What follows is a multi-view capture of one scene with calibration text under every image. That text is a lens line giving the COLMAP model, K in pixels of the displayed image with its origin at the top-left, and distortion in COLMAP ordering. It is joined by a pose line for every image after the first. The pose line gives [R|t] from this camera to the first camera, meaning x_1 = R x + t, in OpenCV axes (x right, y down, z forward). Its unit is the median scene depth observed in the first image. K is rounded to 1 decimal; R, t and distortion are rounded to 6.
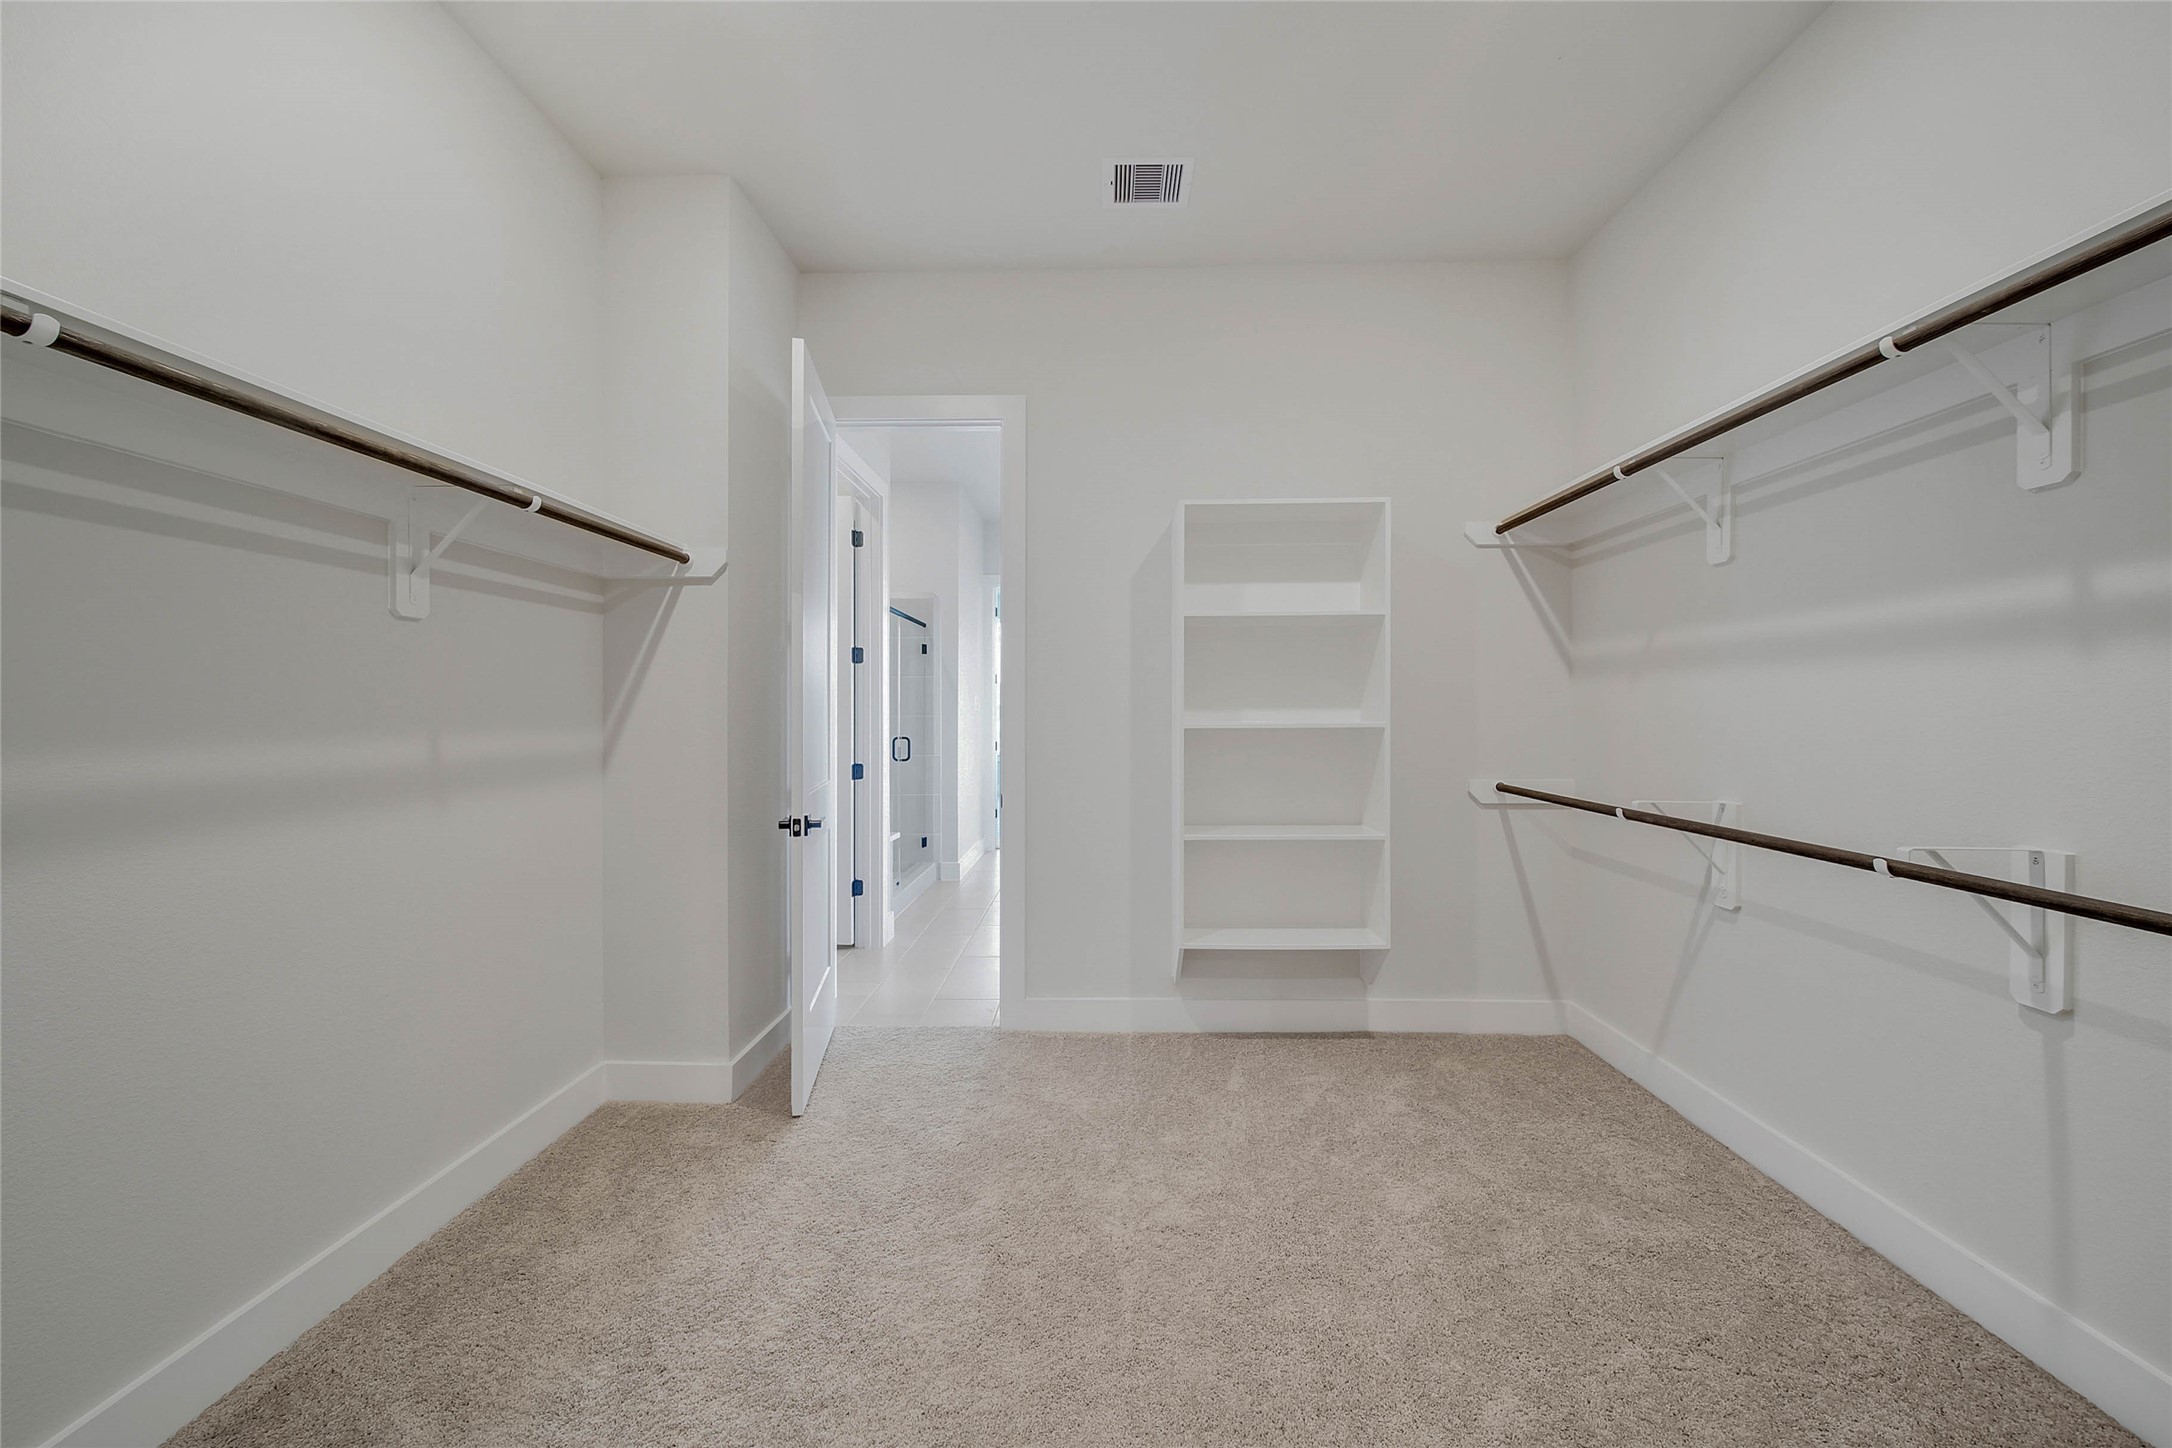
lens RADIAL K [[799.1, 0, 1083.4], [0, 799.1, 713.1], [0, 0, 1]] dist [0.005917, -0.002074]
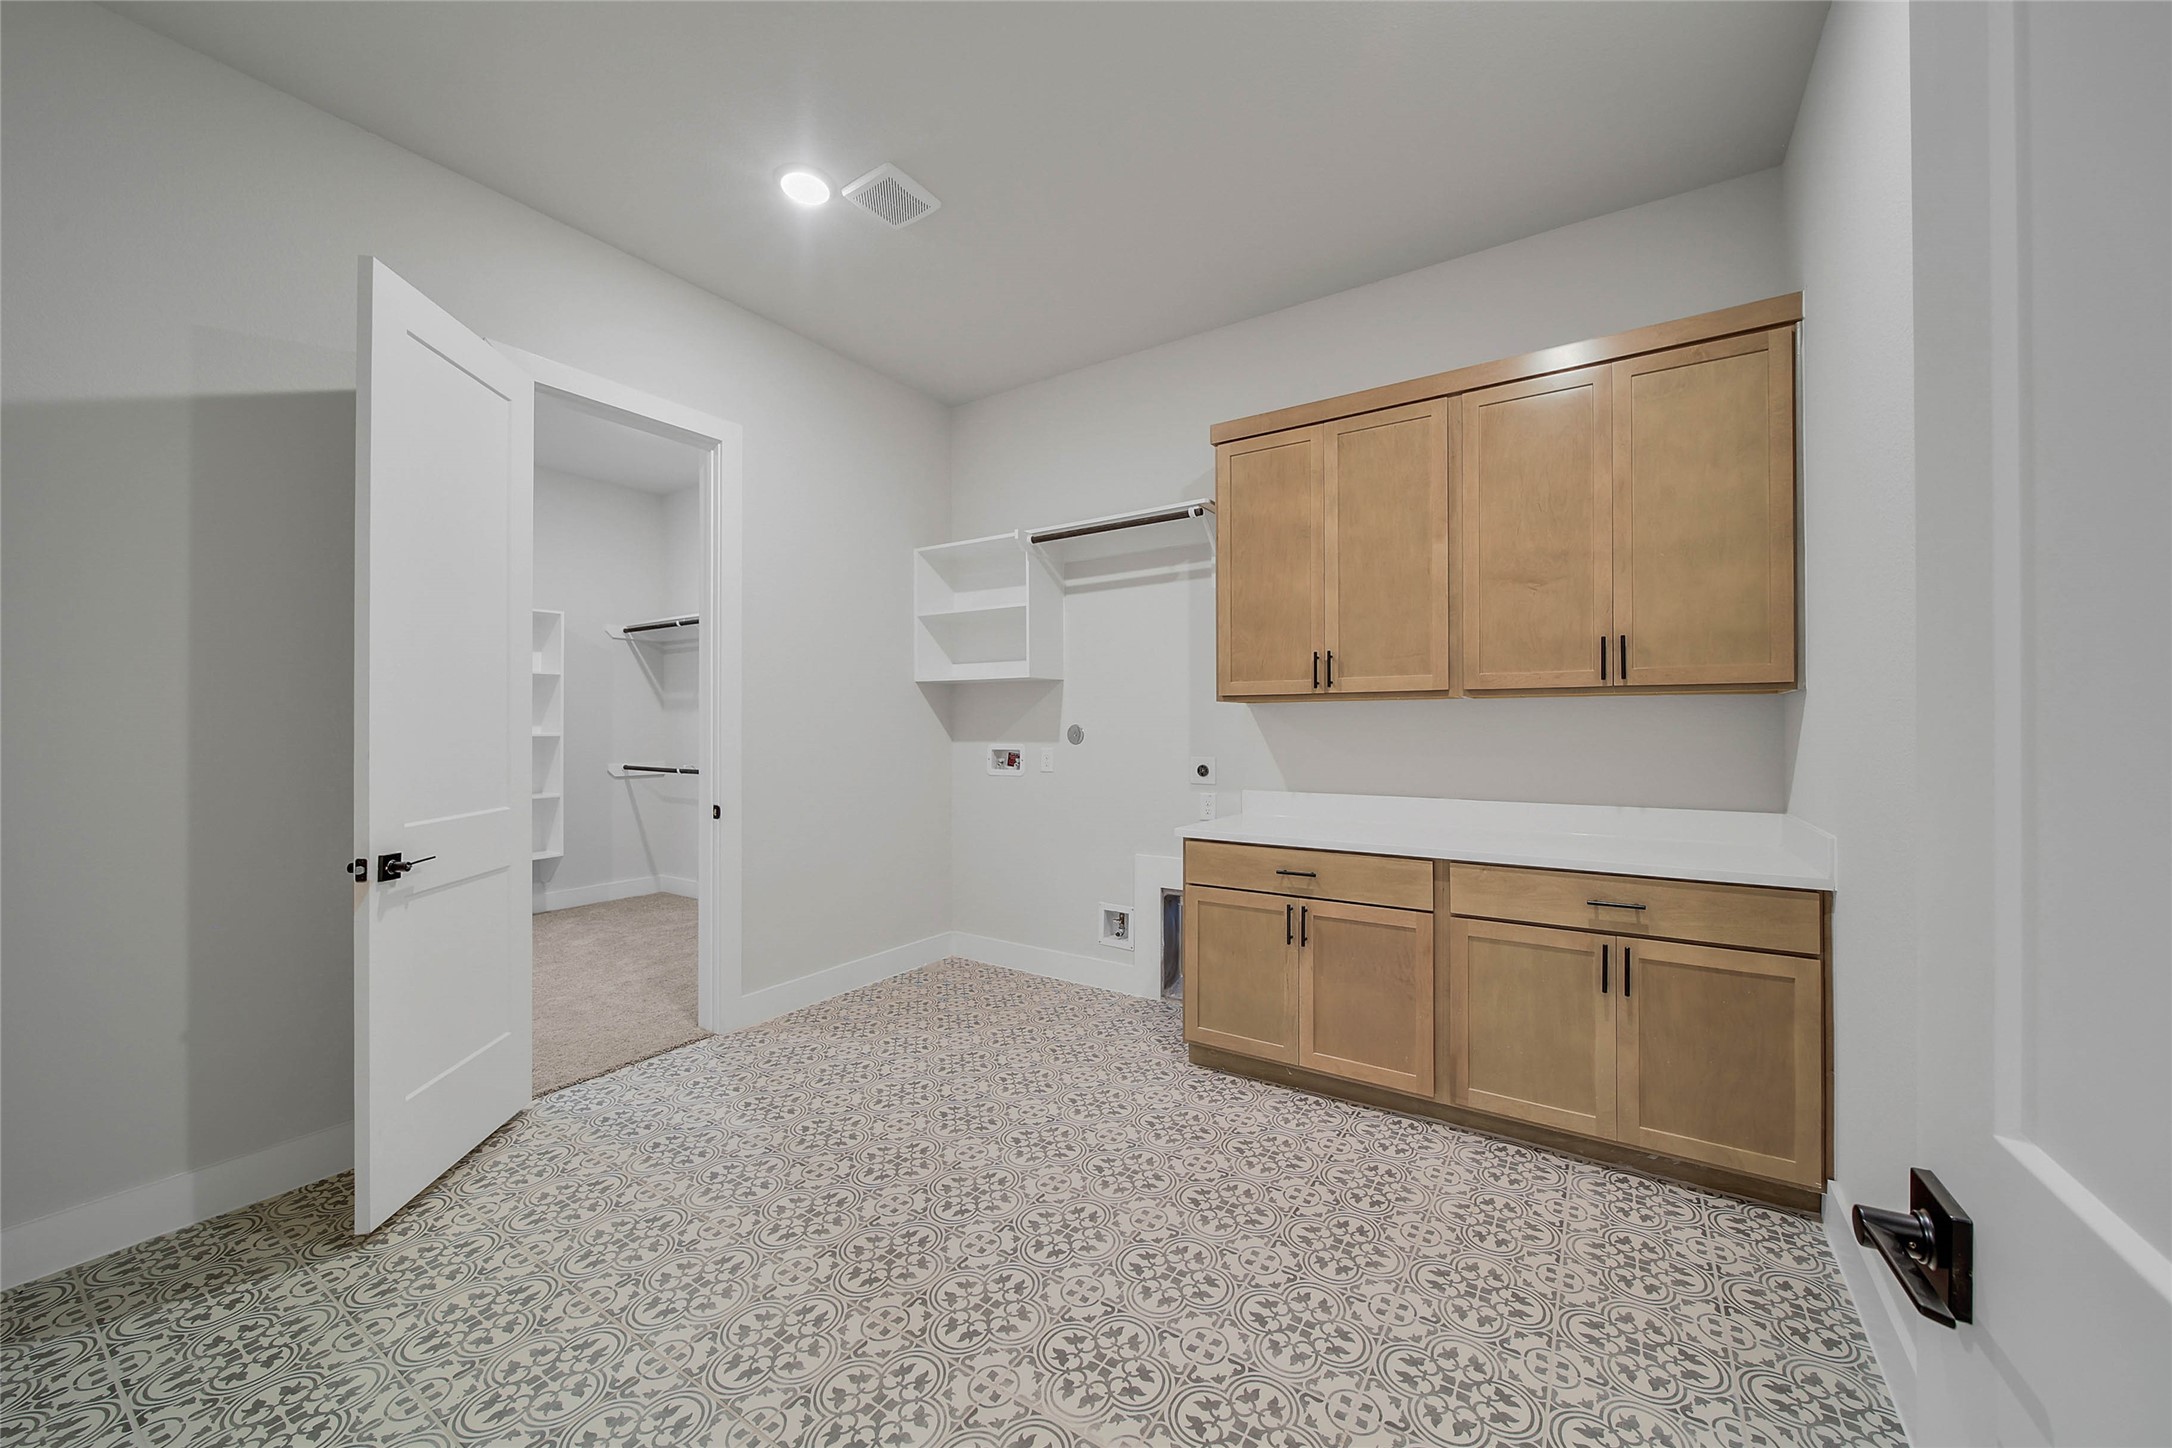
lens RADIAL K [[799.1, 0, 1089.9], [0, 799.1, 727.5], [0, 0, 1]] dist [0.005917, -0.002074]
pose [[0.543102, 0.001925, 0.839664, -0.469923], [0.000777, 0.999996, -0.002796, 0.004736], [-0.839666, 0.002171, 0.543098, -0.944884]]
